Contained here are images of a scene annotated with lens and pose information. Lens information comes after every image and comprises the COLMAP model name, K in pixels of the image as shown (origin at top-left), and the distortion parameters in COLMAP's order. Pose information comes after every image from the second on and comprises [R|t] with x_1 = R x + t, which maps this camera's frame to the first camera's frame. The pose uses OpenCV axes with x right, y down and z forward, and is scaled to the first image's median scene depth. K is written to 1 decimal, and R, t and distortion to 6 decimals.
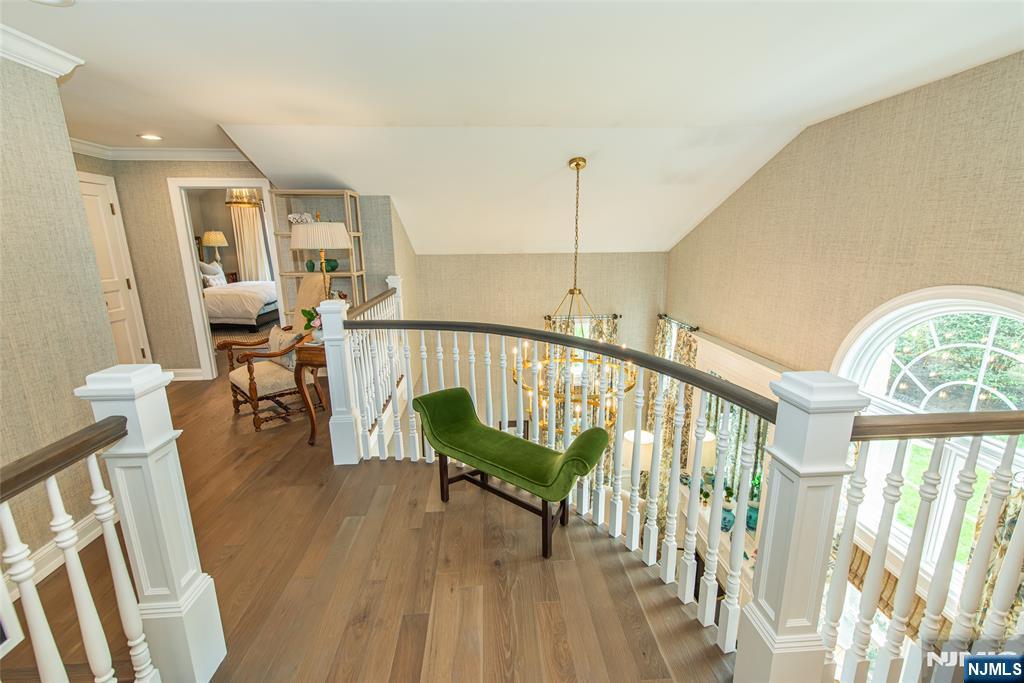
lens RADIAL K [[433.0, 0, 514.3], [0, 433.0, 338.3], [0, 0, 1]] dist [0.002969, -0.000478]
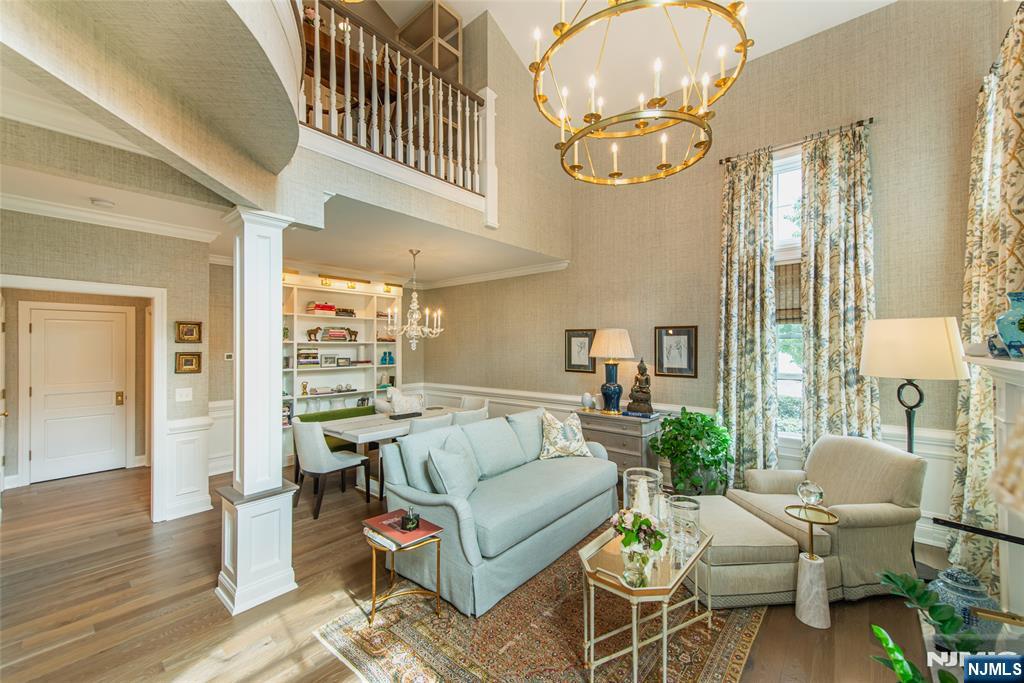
lens RADIAL K [[408.1, 0, 503.8], [0, 408.1, 340.2], [0, 0, 1]] dist [0.004763, -0.000076]
pose [[0.700129, -0.010350, -0.713941, 0.427159], [-0.164105, 0.970795, -0.175003, 0.581524], [0.694902, 0.239686, 0.677984, 0.575341]]
